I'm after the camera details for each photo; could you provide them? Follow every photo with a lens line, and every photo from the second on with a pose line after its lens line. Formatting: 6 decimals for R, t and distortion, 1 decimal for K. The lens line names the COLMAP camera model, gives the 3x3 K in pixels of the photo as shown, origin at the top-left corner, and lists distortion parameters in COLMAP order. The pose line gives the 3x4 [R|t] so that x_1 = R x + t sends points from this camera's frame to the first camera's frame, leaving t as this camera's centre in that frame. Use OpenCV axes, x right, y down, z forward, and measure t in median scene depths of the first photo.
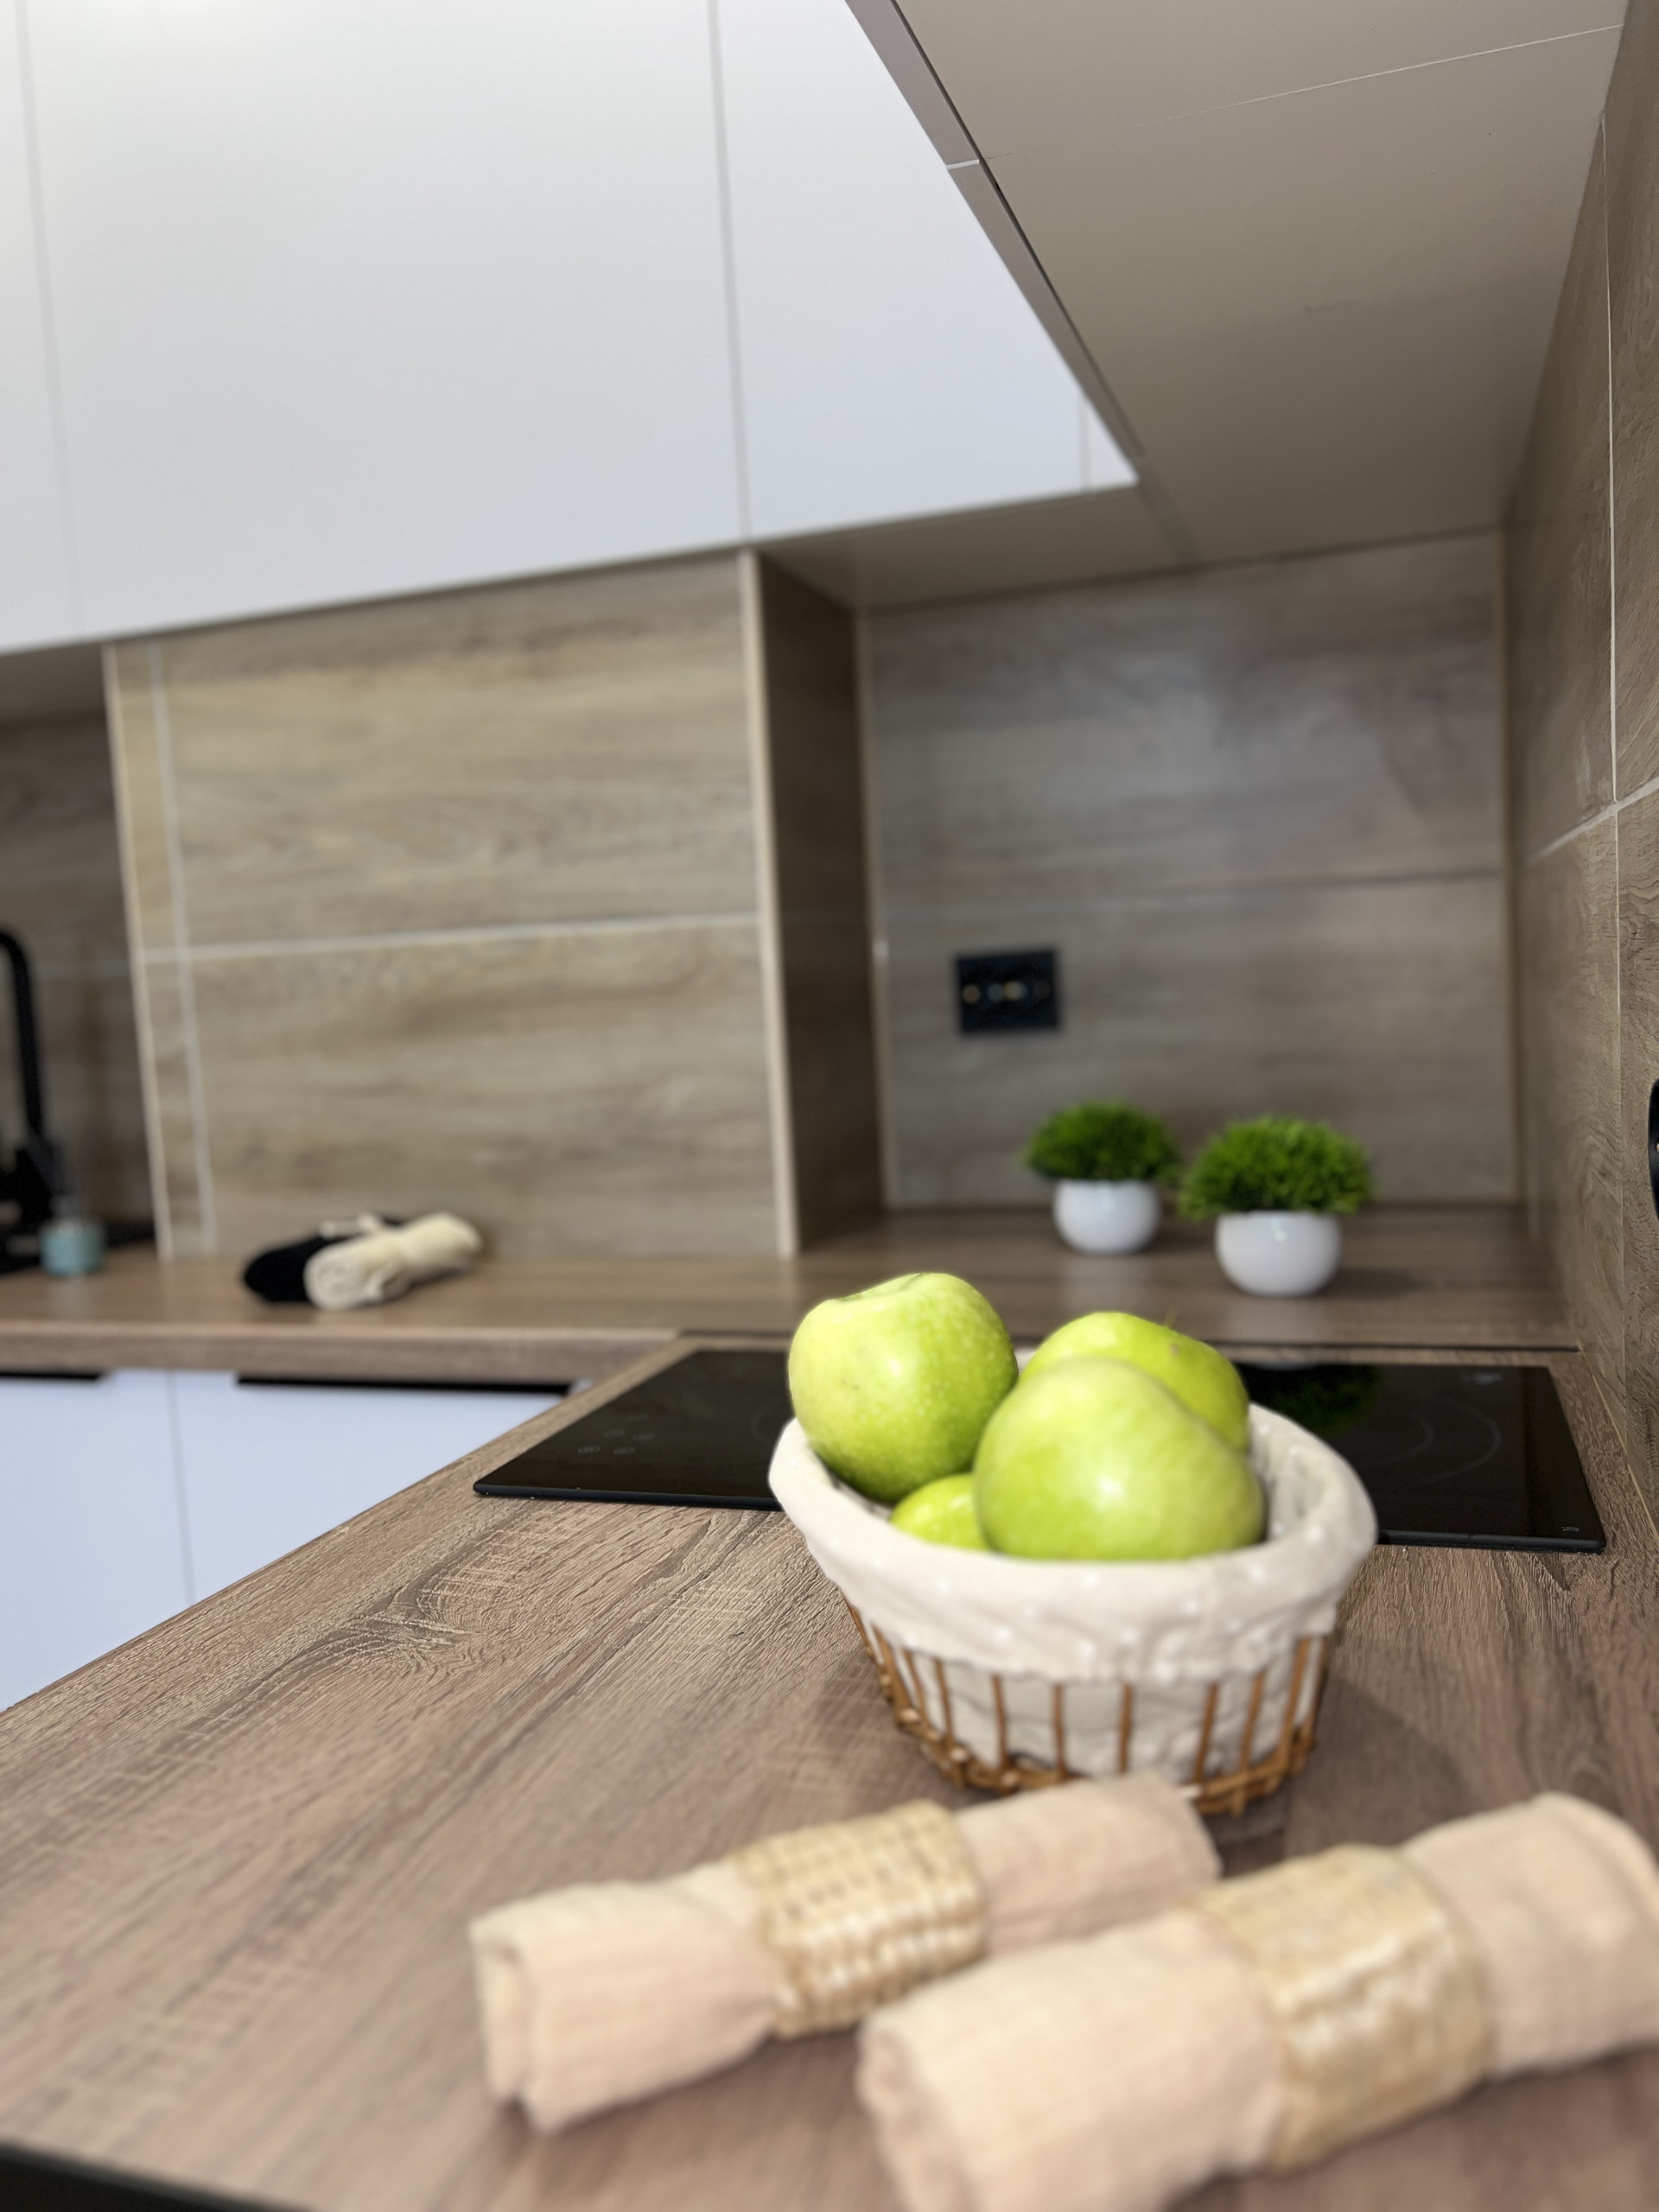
lens RADIAL K [[1672.0, 0, 843.7], [0, 1672.0, 1120.4], [0, 0, 1]] dist [0.077266, -0.090162]
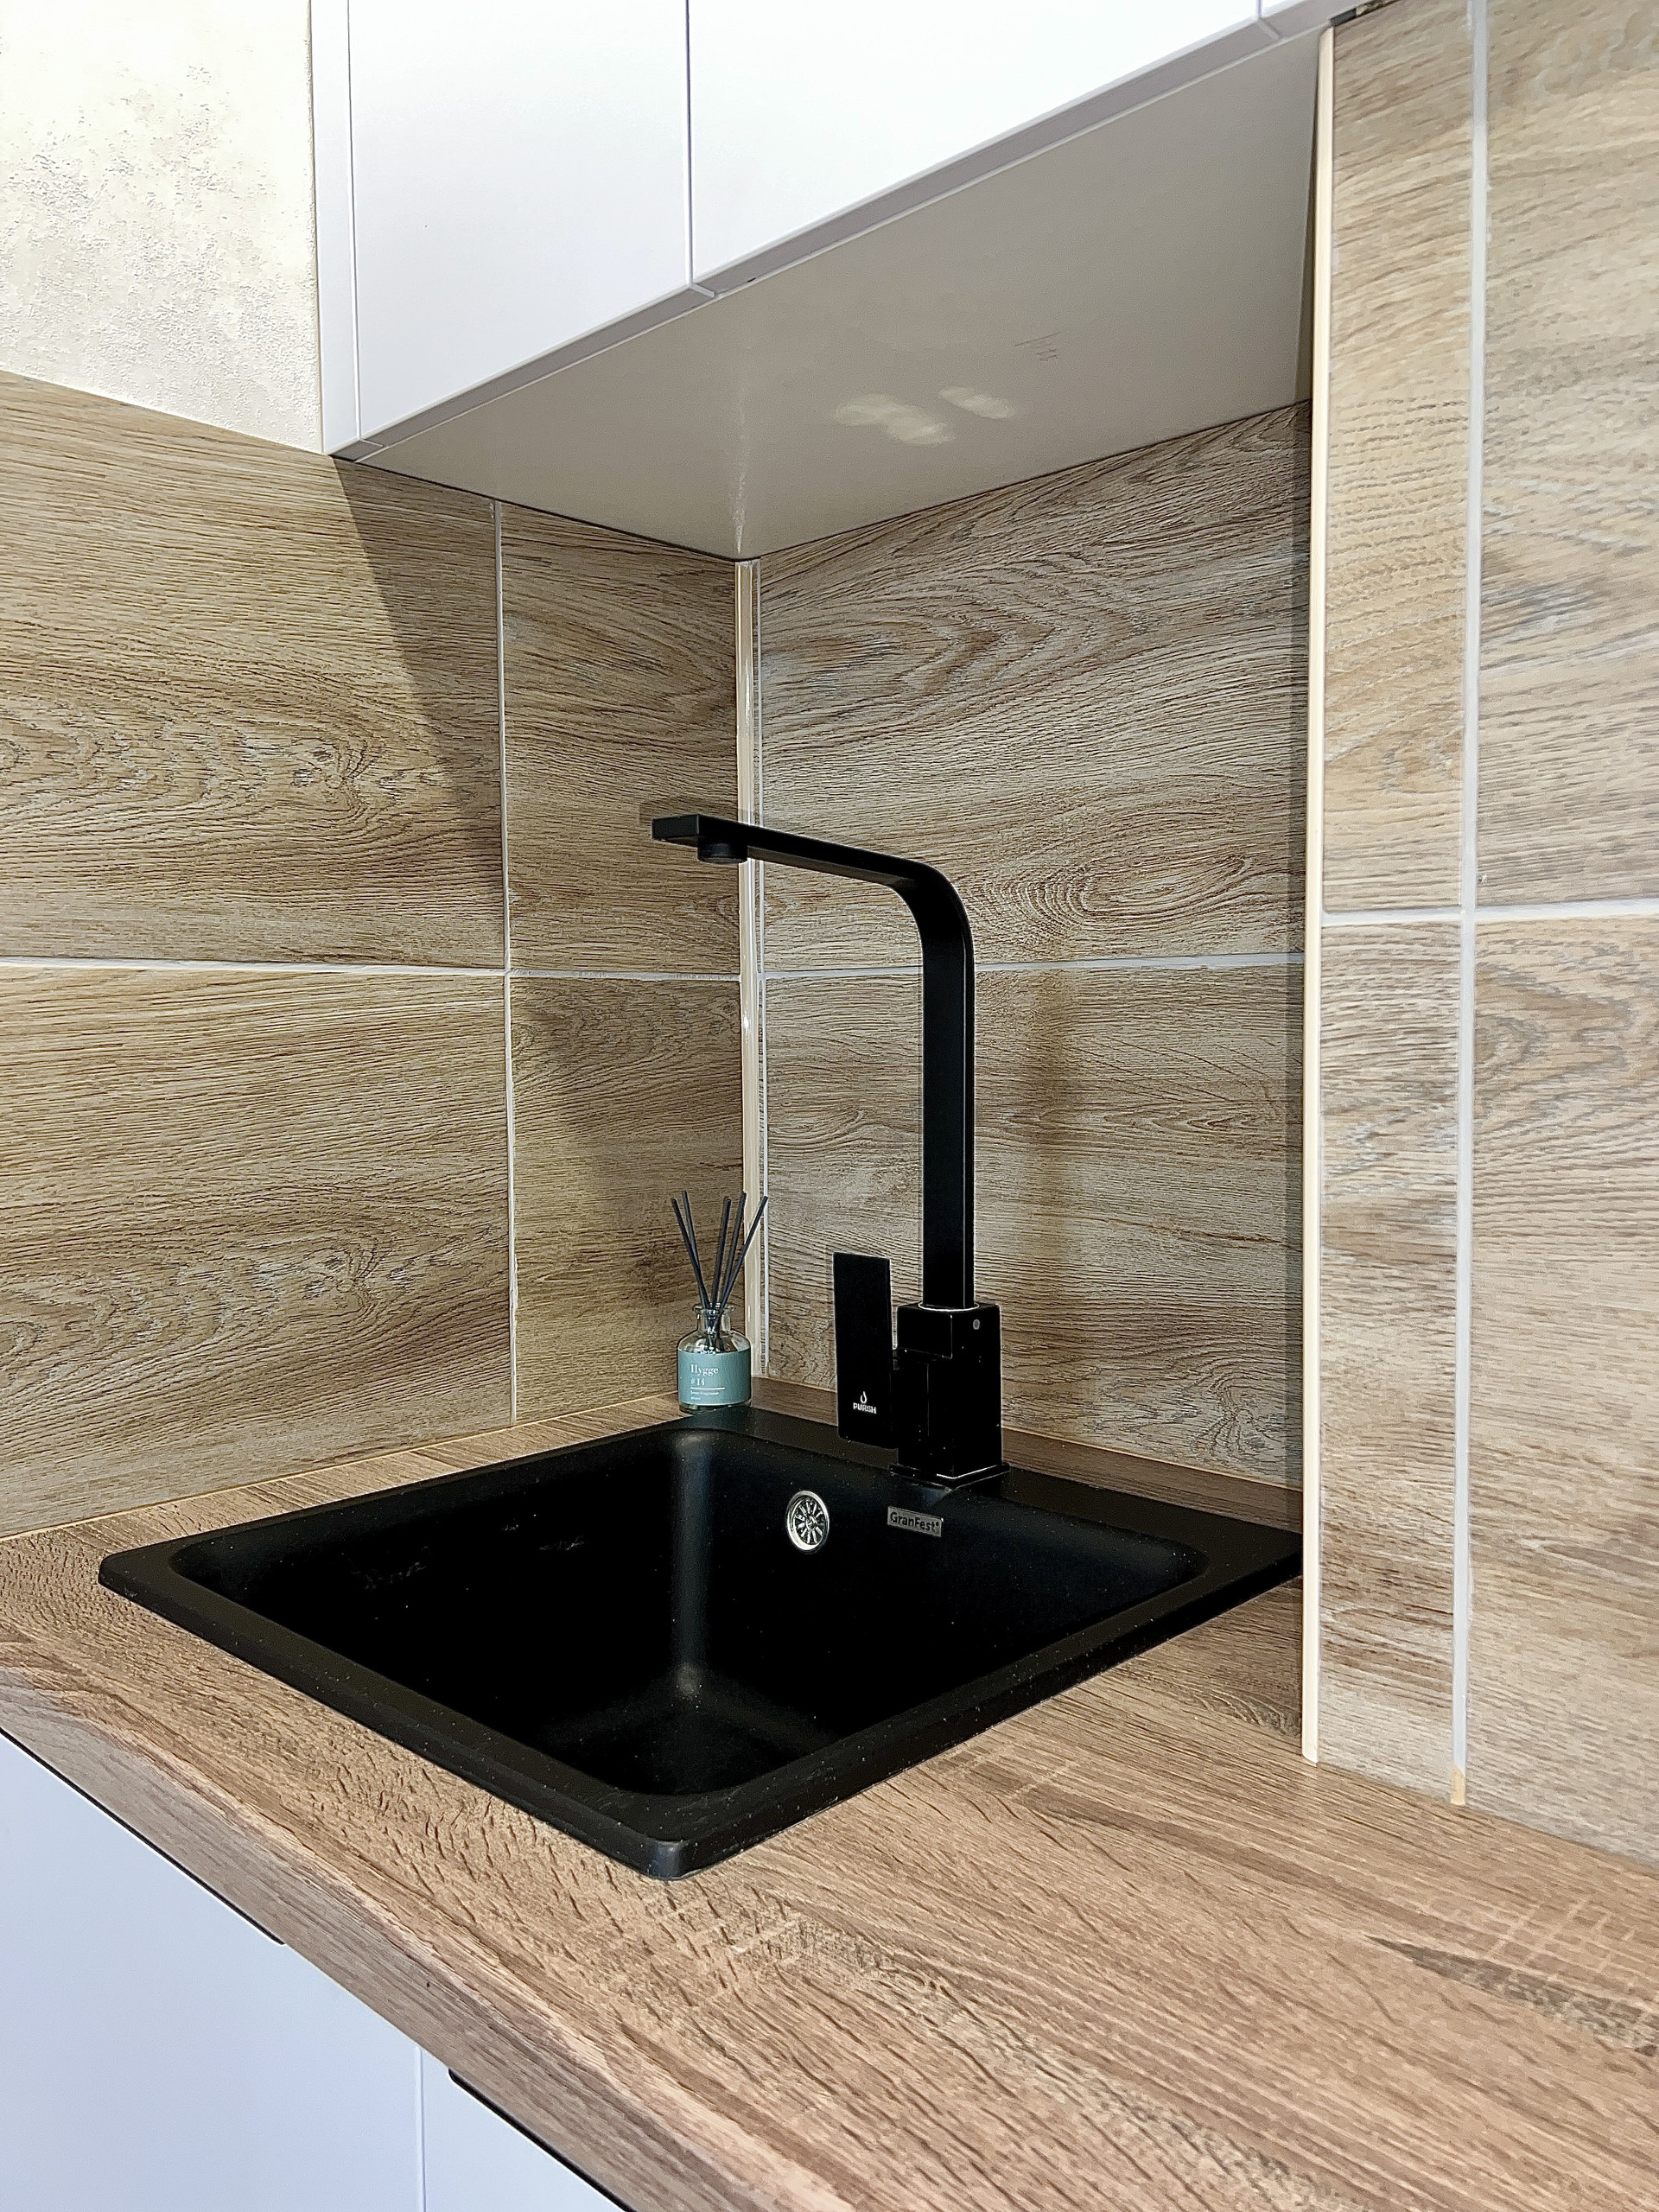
lens RADIAL K [[1672.0, 0, 838.0], [0, 1672.0, 1108.3], [0, 0, 1]] dist [0.077266, -0.090162]
pose [[0.900093, 0.073660, -0.429426, -0.388425], [-0.082823, 0.996561, -0.002660, -0.053442], [0.427753, 0.037961, 0.903098, 0.697952]]
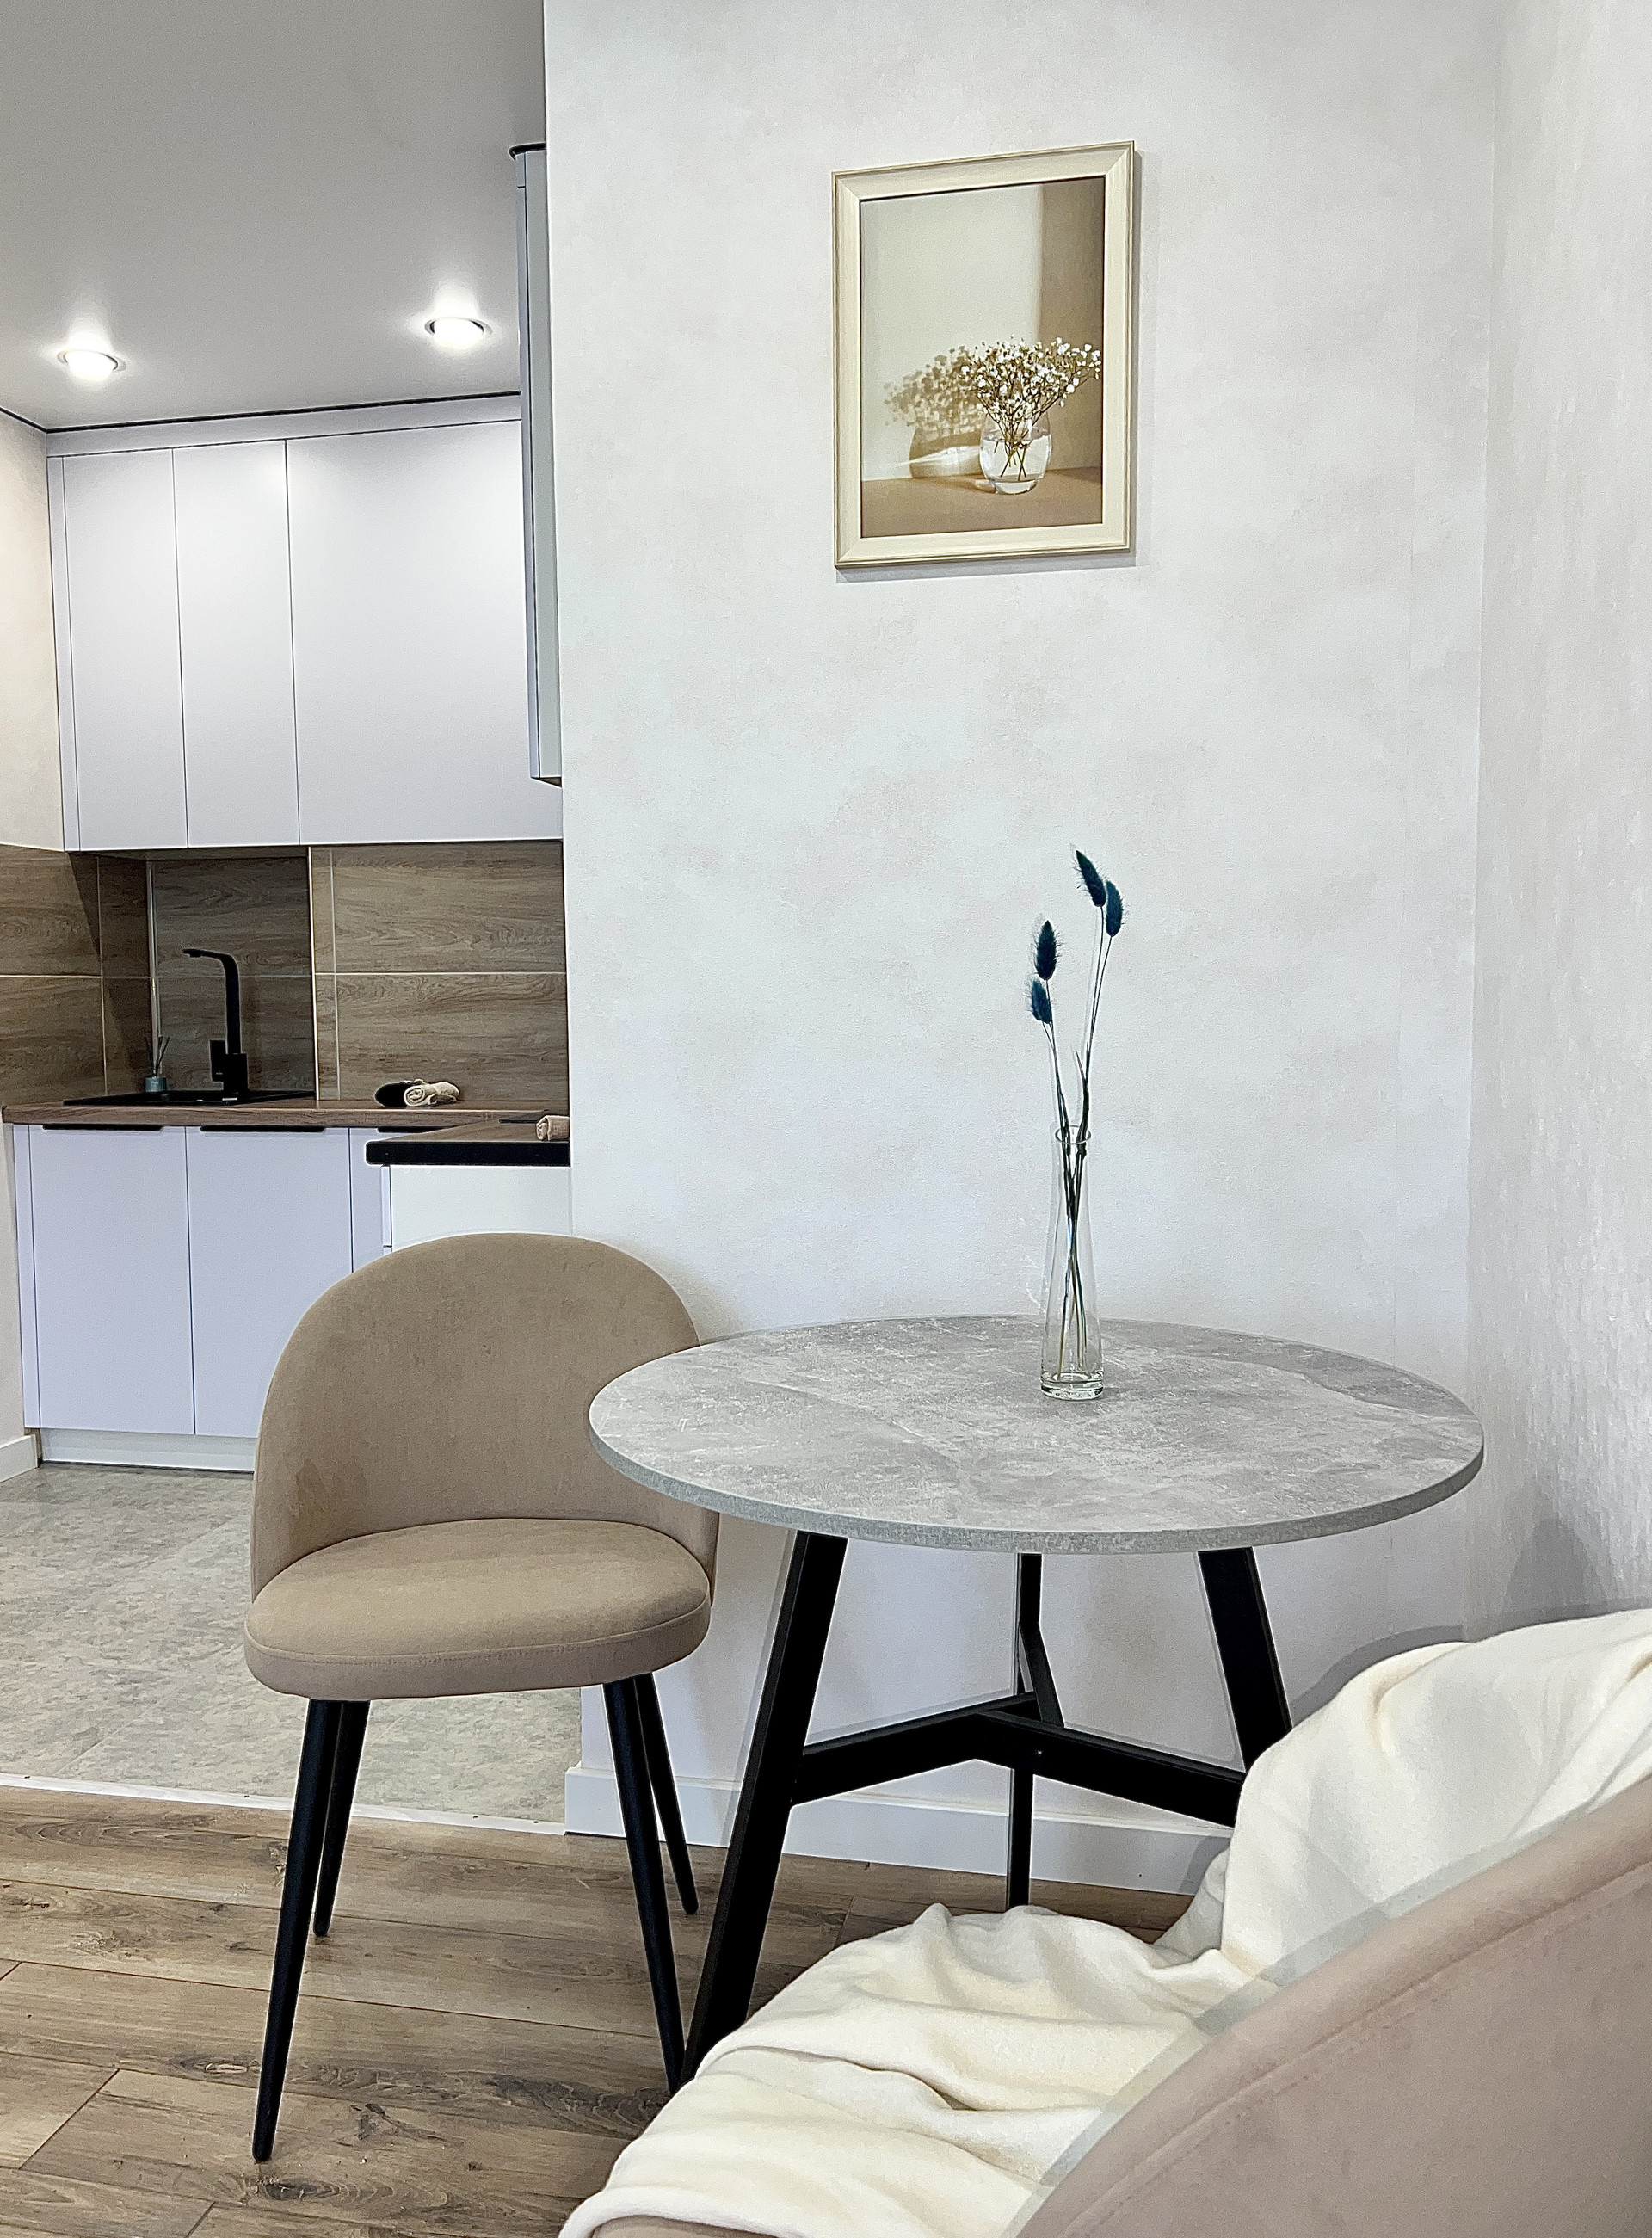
lens RADIAL K [[1691.7, 0, 790.5], [0, 1691.7, 1111.3], [0, 0, 1]] dist [0.077266, -0.090162]
pose [[0.993883, 0.040541, 0.102731, 0.021775], [-0.038232, 0.998972, -0.024346, 0.147146], [-0.103612, 0.020269, 0.994411, -1.656048]]
